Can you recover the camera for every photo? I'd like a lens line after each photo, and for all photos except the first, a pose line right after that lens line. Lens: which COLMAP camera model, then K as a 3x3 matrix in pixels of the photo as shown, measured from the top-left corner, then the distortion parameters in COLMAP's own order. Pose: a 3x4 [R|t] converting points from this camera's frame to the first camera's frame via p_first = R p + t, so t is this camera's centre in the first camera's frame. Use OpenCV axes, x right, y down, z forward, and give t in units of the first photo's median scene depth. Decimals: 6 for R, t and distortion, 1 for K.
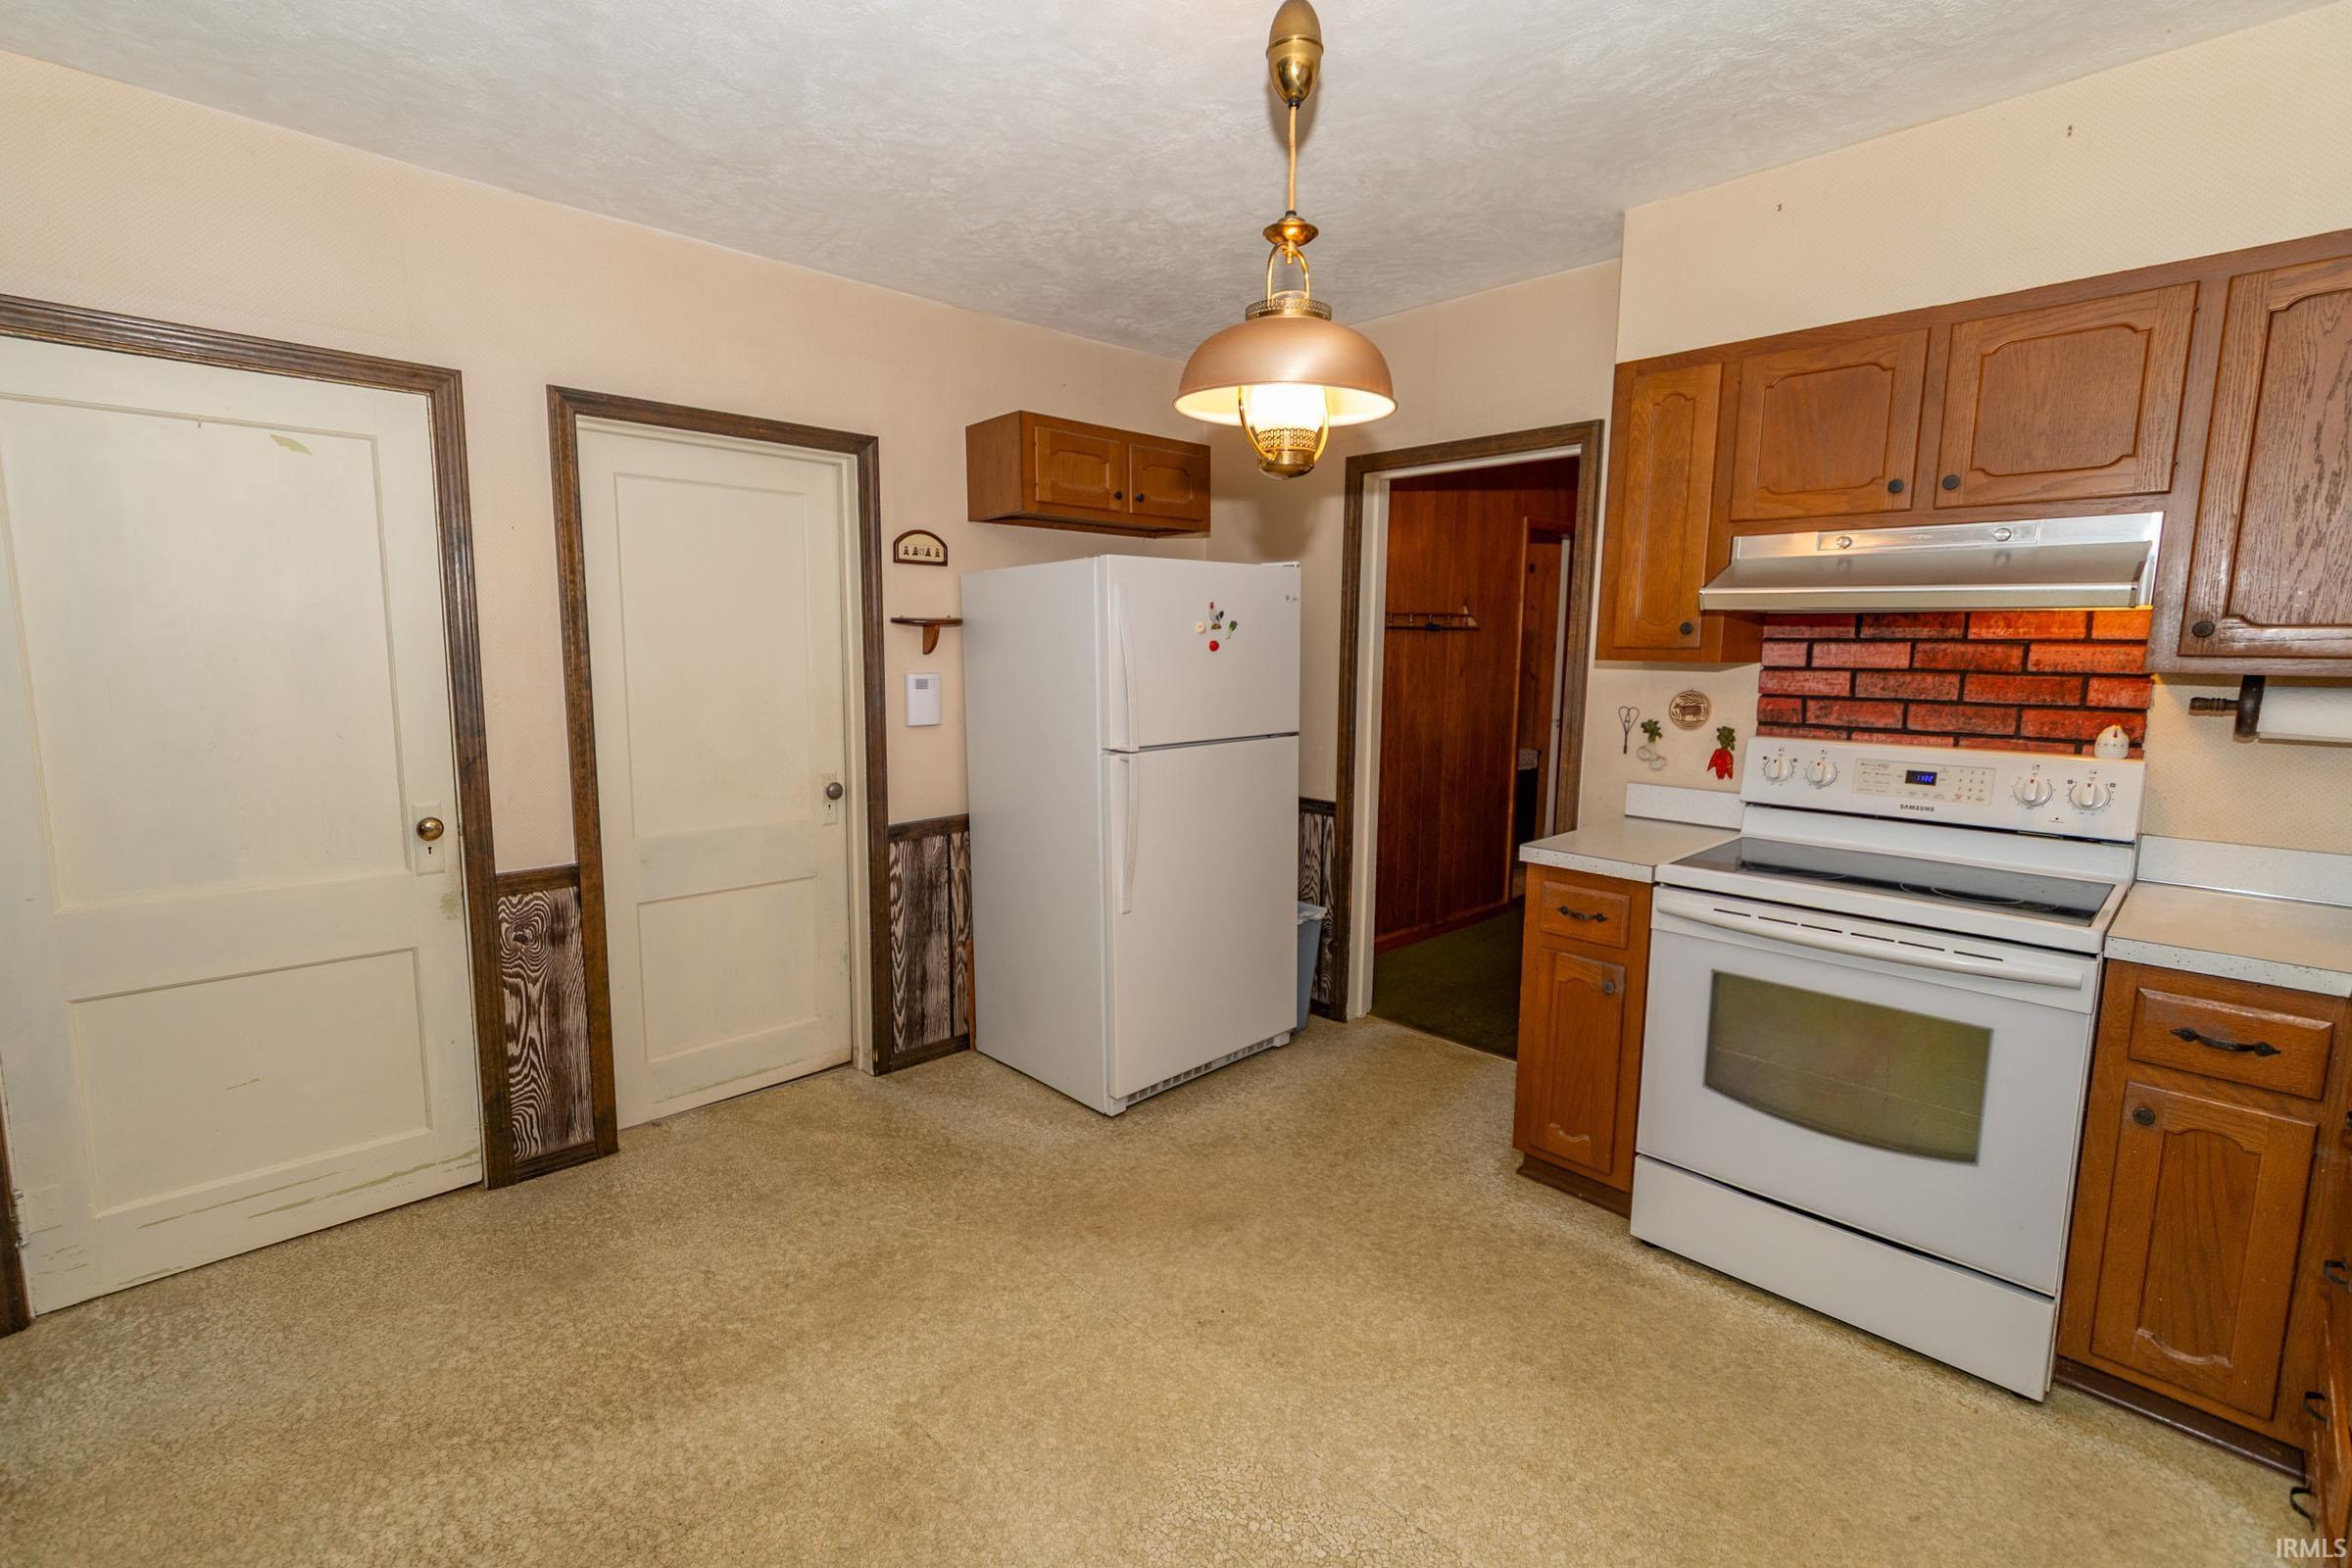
lens RADIAL K [[1034.2, 0, 1173.0], [0, 1034.2, 773.2], [0, 0, 1]] dist [-0.001686, 0.001455]
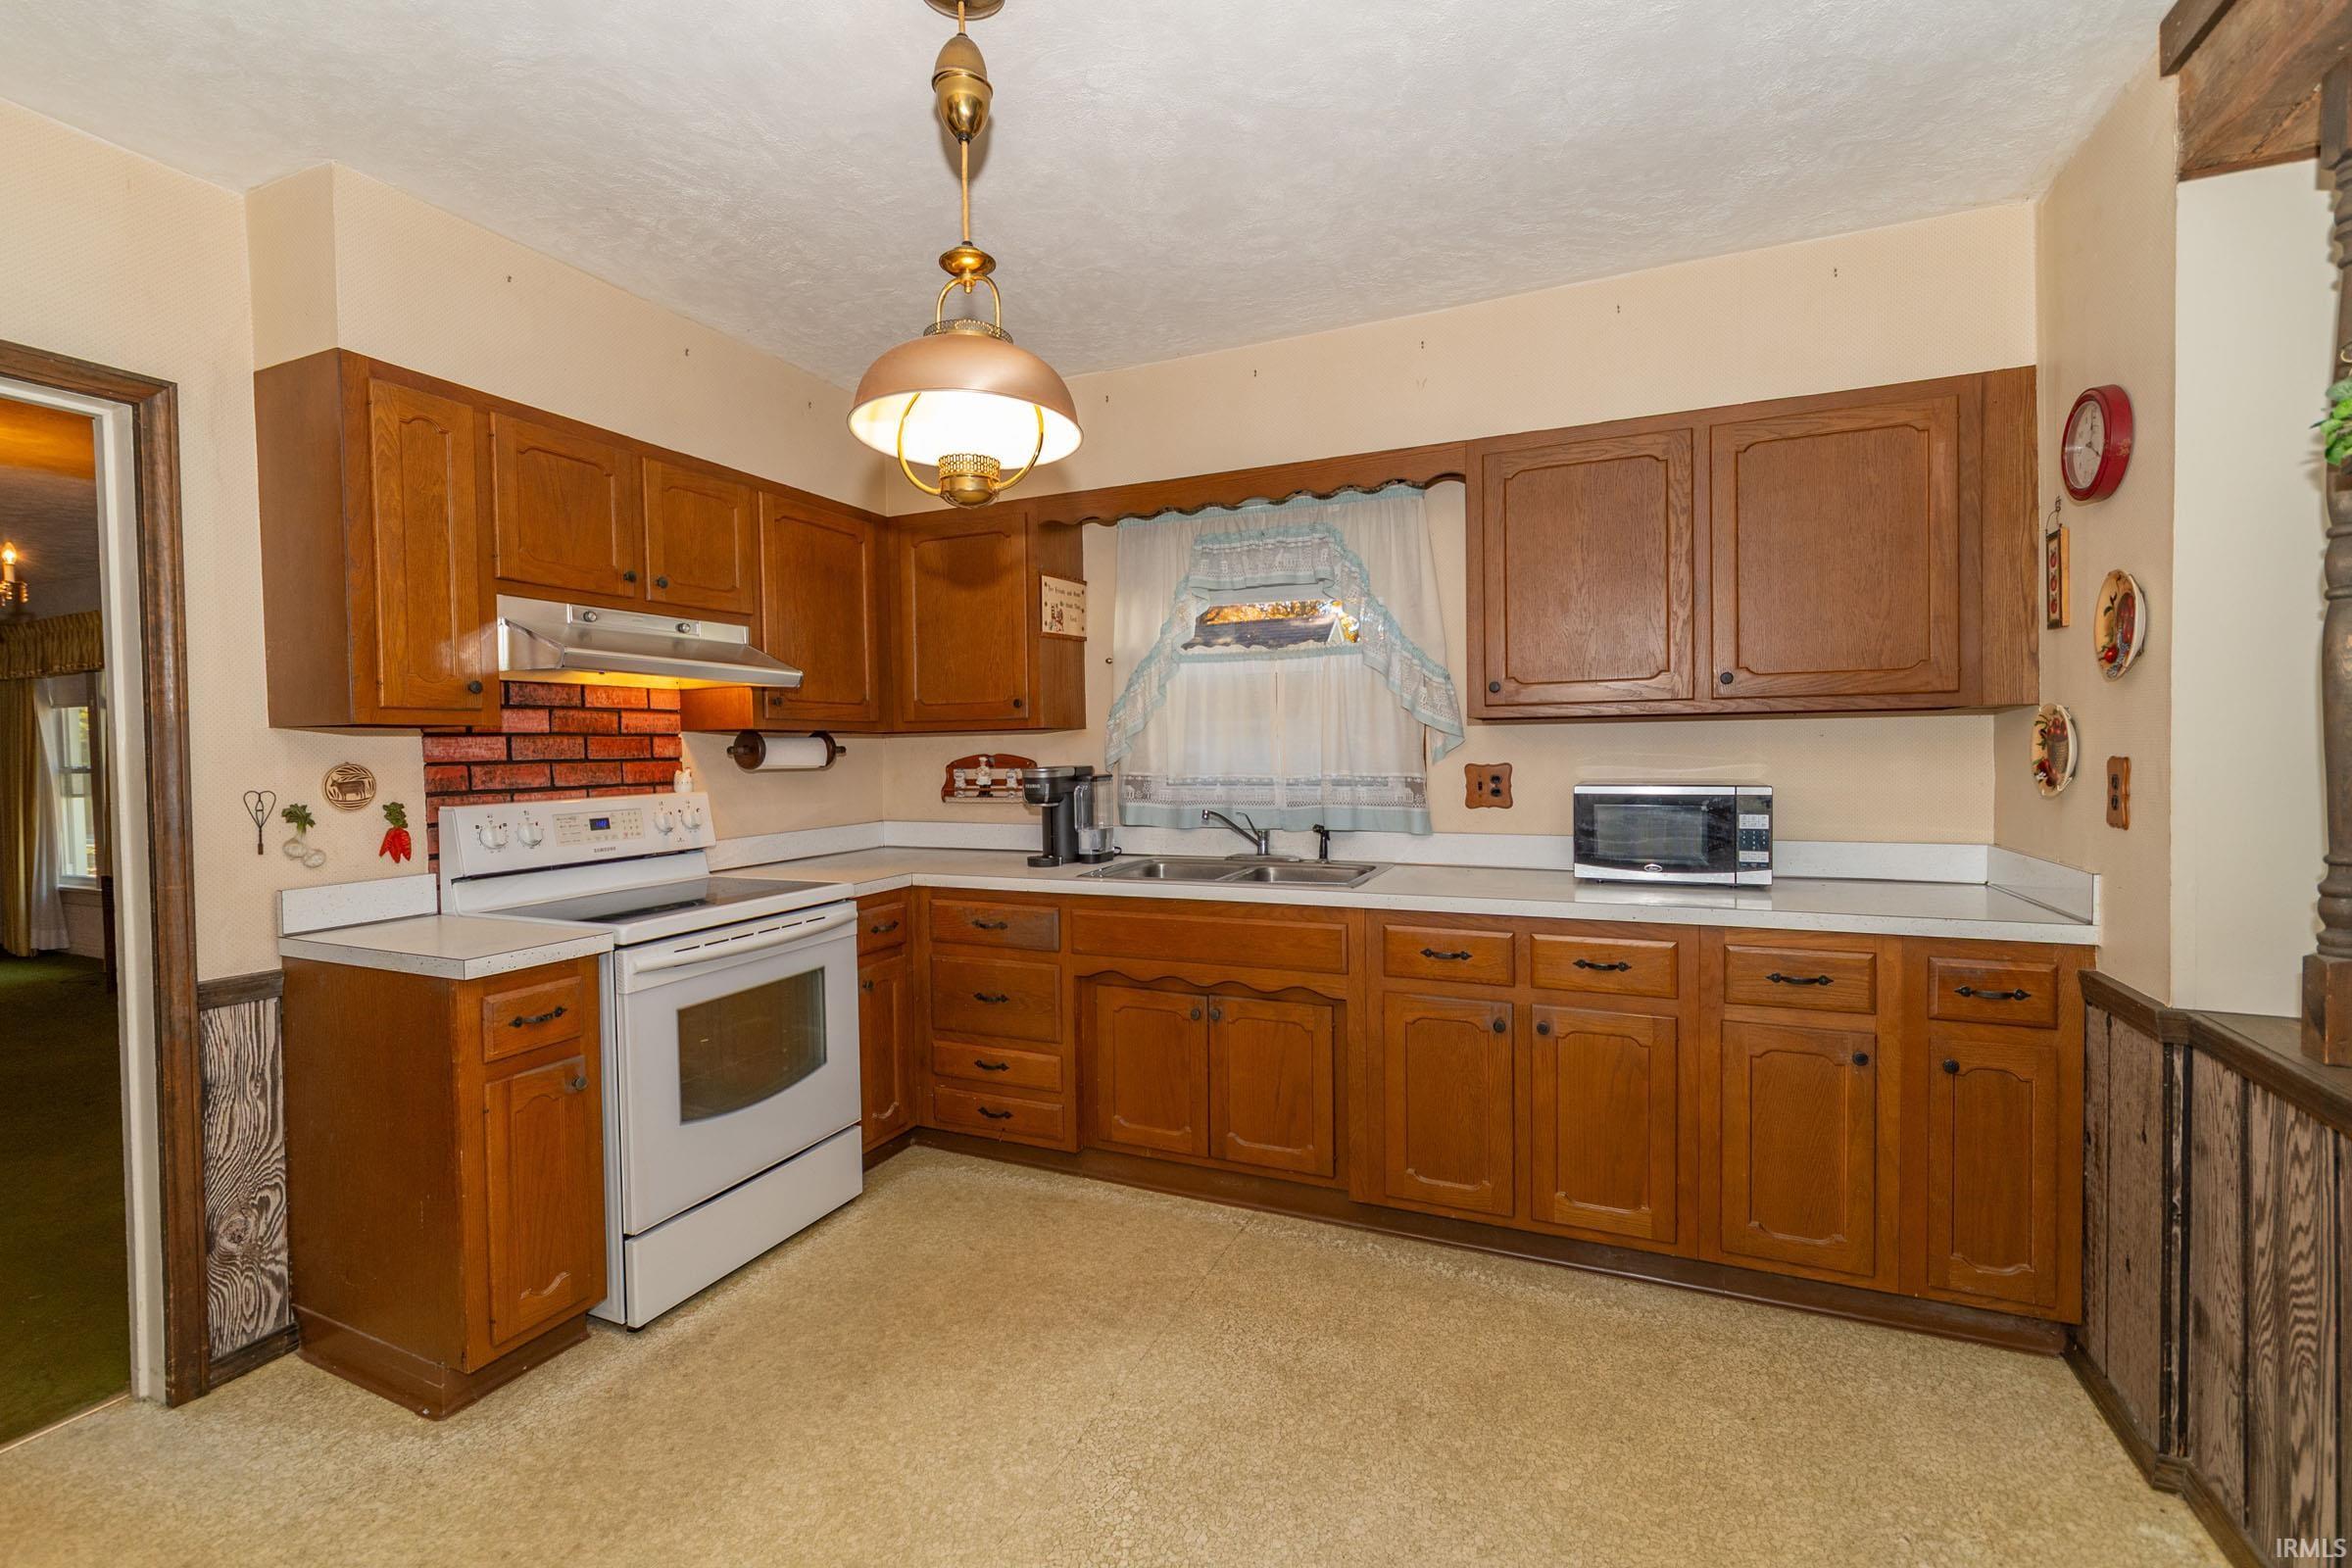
lens RADIAL K [[1034.2, 0, 1130.3], [0, 1034.2, 774.5], [0, 0, 1]] dist [-0.001686, 0.001455]
pose [[-0.345313, -0.031144, 0.937971, -0.564068], [0.131206, 0.988032, 0.081109, -0.065557], [-0.929271, 0.151075, -0.337093, 0.811505]]
